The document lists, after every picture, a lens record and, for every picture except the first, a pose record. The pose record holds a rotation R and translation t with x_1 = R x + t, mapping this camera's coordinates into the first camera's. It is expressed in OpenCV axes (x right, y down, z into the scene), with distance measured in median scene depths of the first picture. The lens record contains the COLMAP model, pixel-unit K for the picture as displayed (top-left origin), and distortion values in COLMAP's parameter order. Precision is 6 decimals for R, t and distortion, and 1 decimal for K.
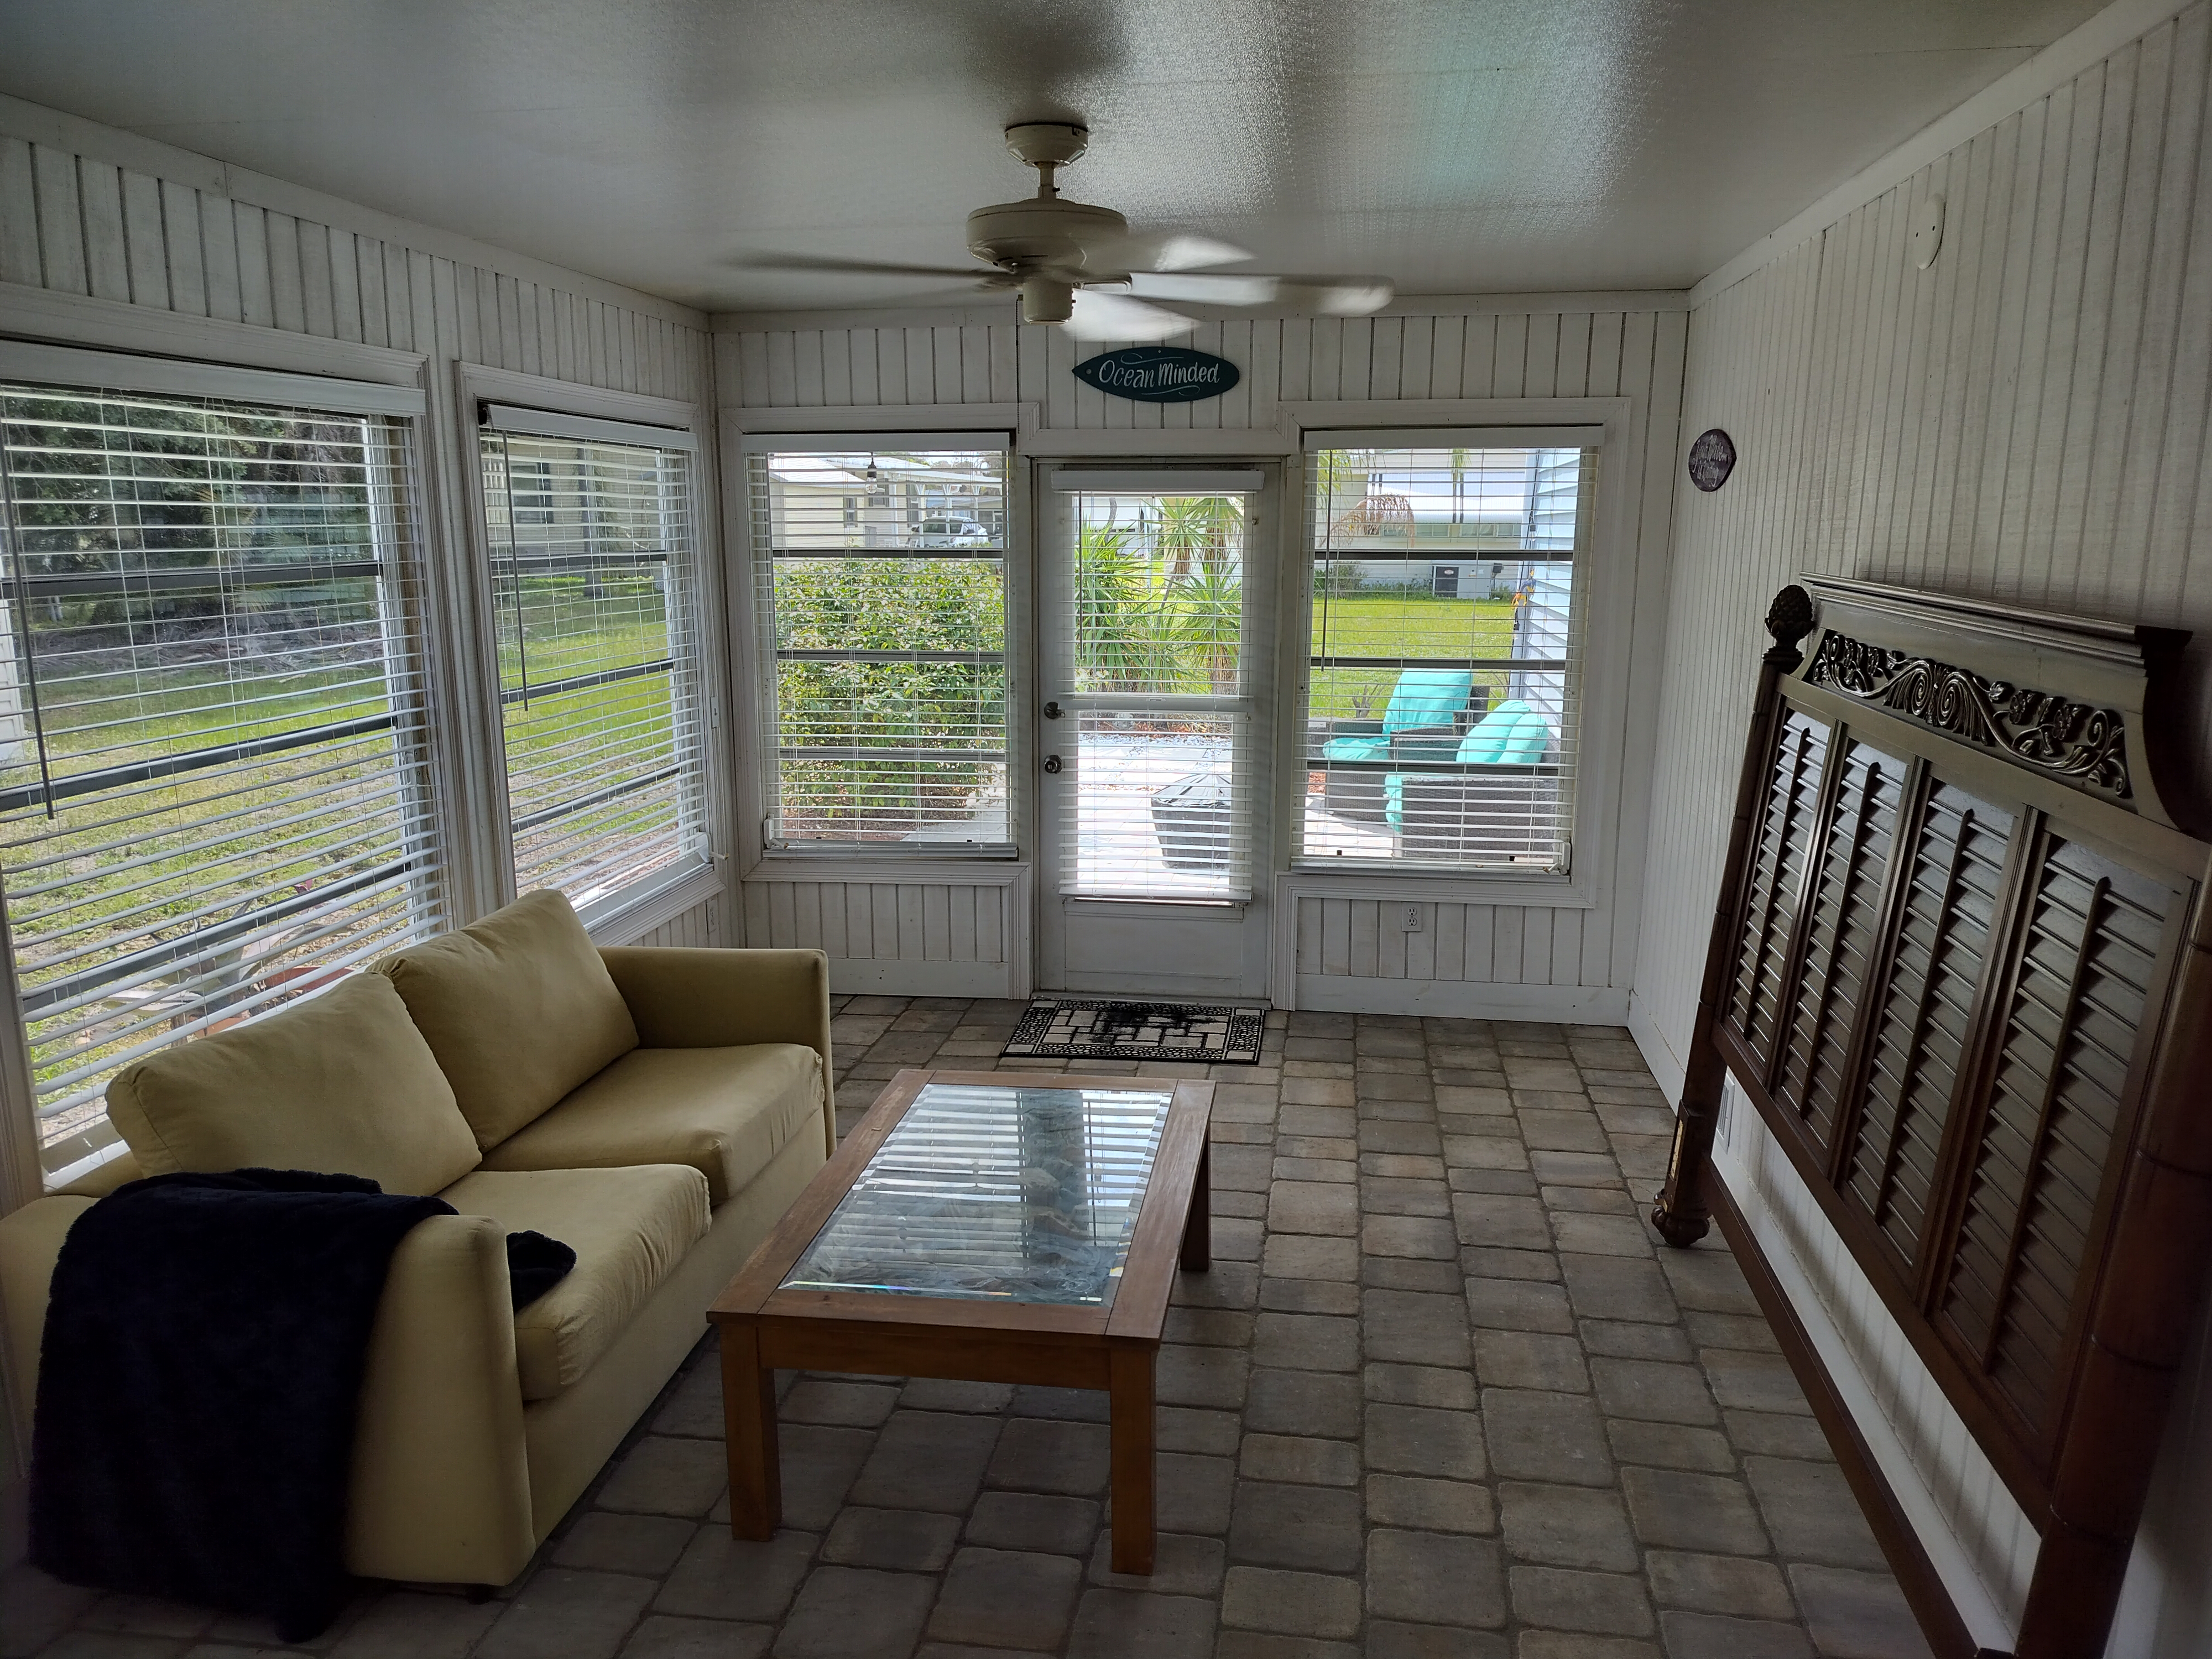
lens RADIAL K [[1553.0, 0, 1162.0], [0, 1553.0, 842.3], [0, 0, 1]] dist [0.038192, -0.042231]
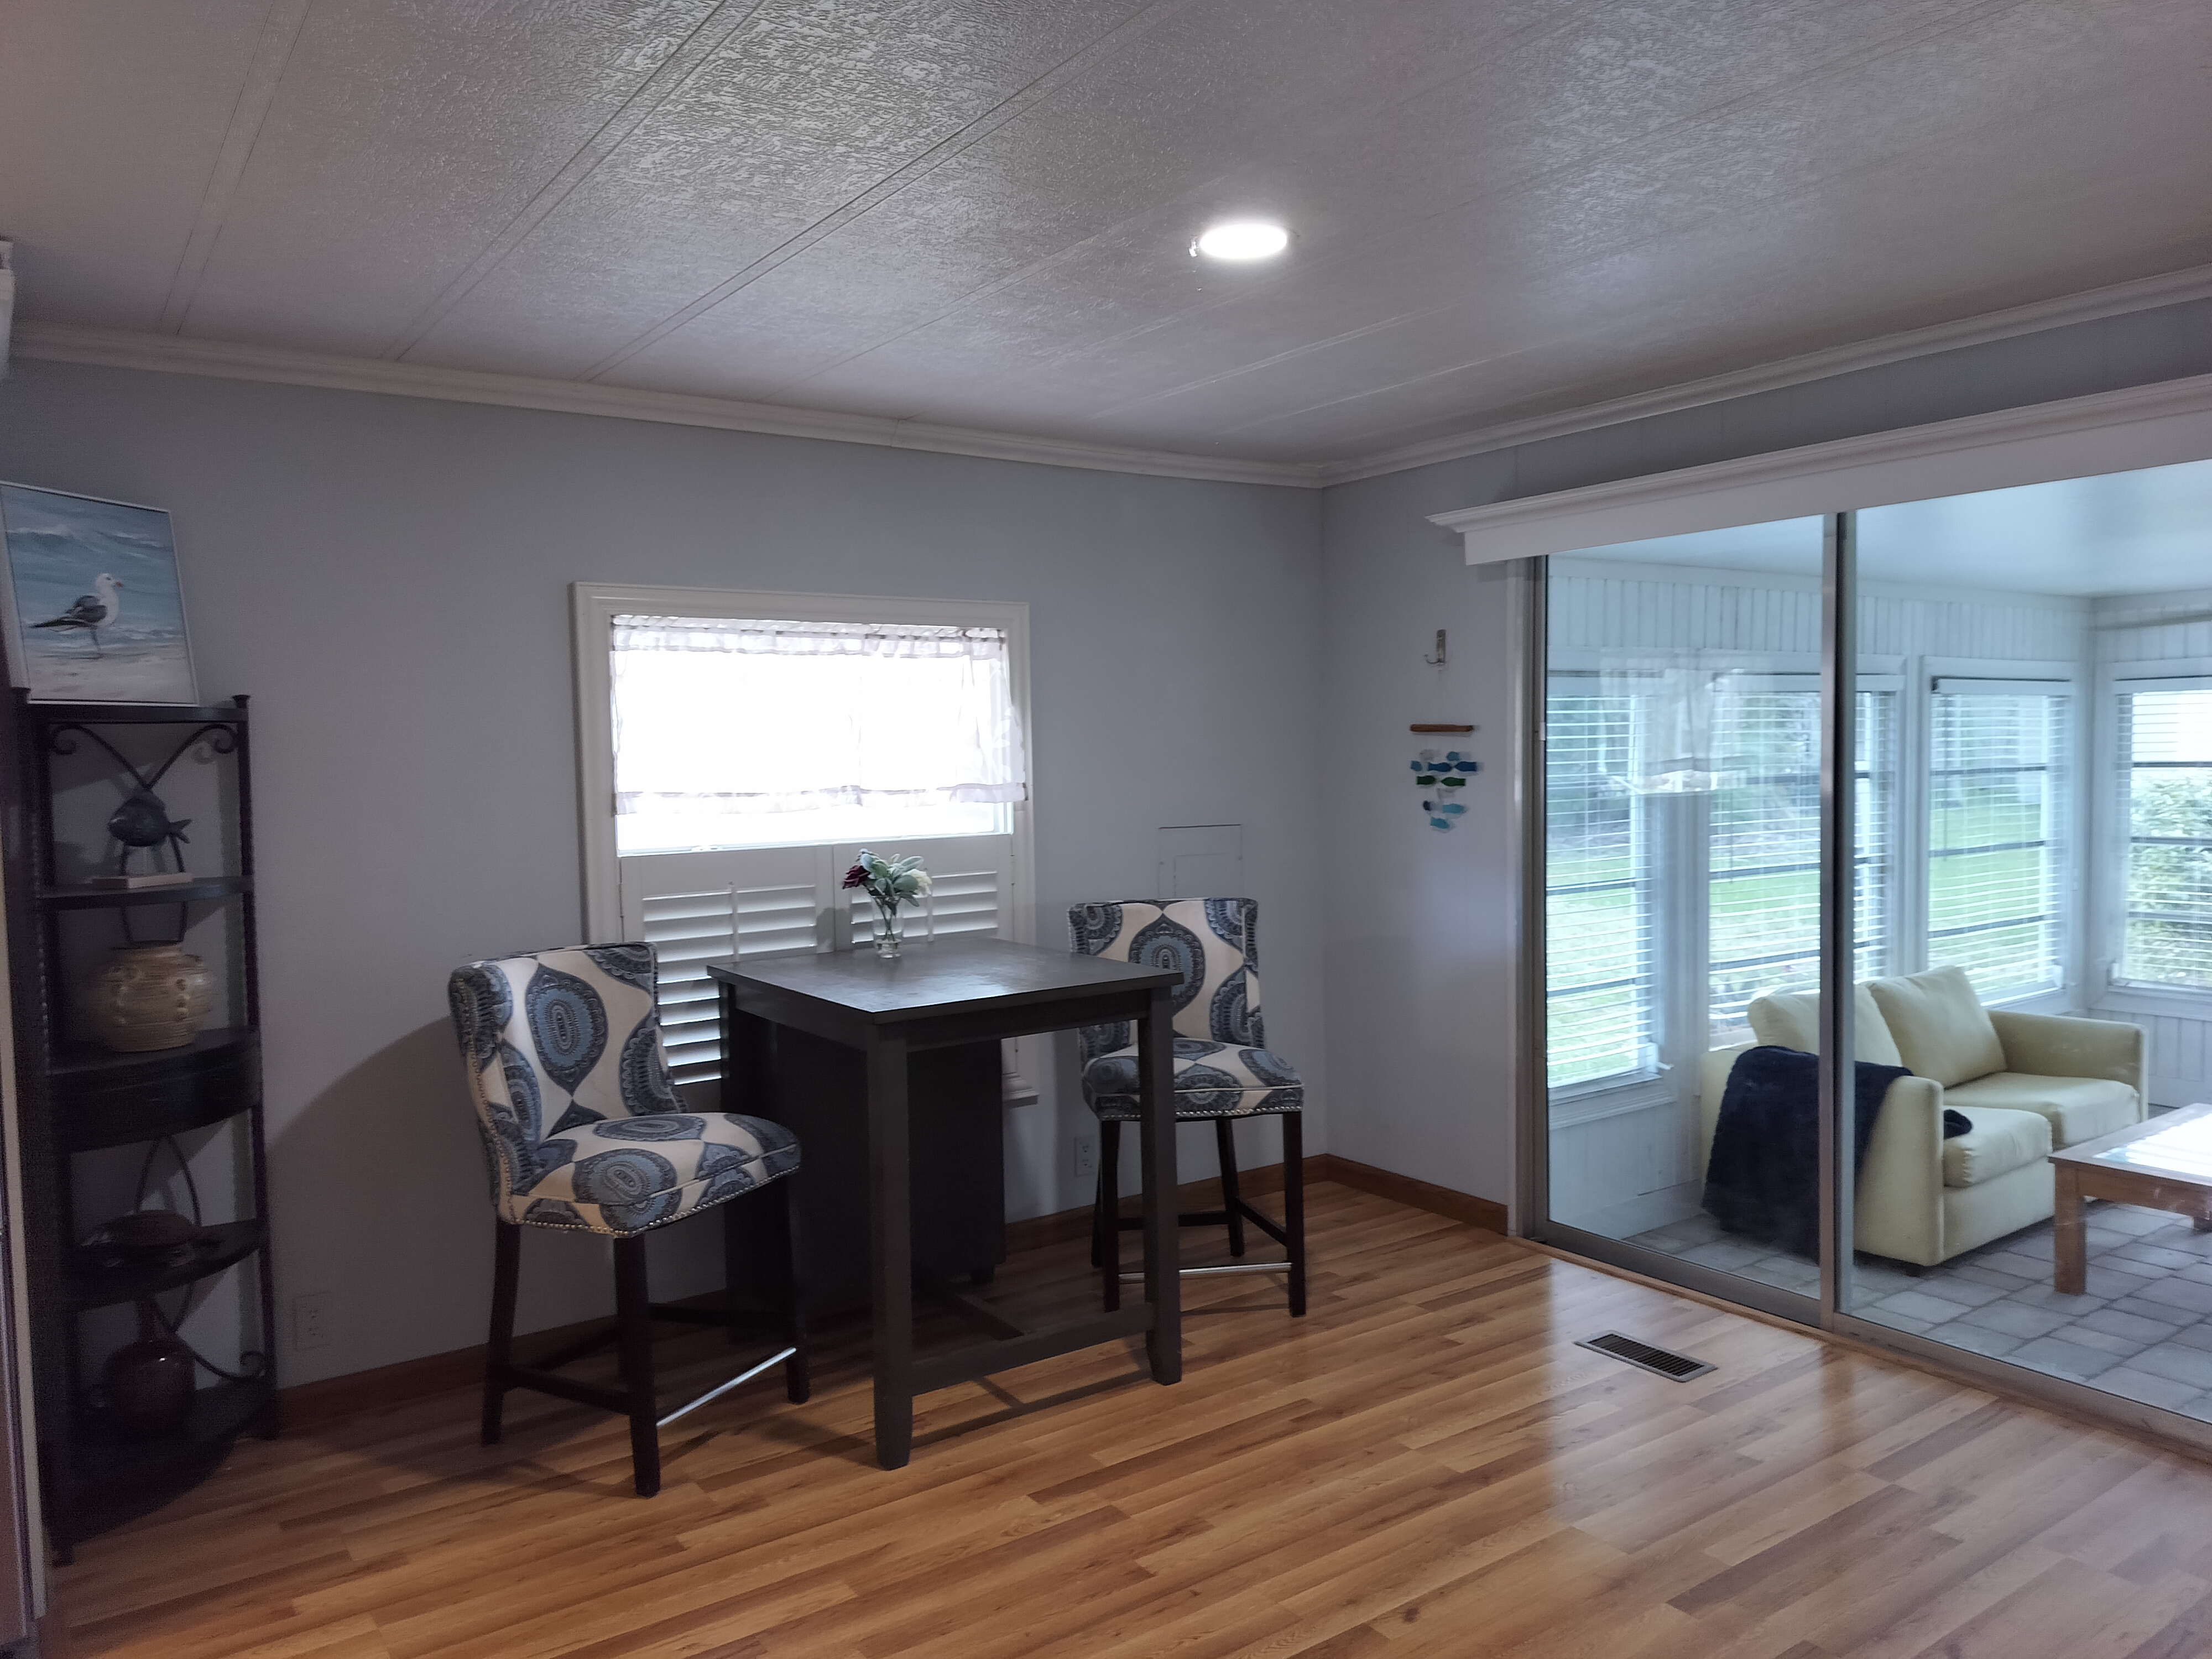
lens RADIAL K [[1553.0, 0, 1109.9], [0, 1553.0, 823.2], [0, 0, 1]] dist [0.038192, -0.042231]
pose [[0.673297, 0.023268, -0.739006, 0.225261], [-0.131896, 0.987252, -0.089085, 0.146102], [0.727513, 0.157453, 0.667783, -0.776455]]
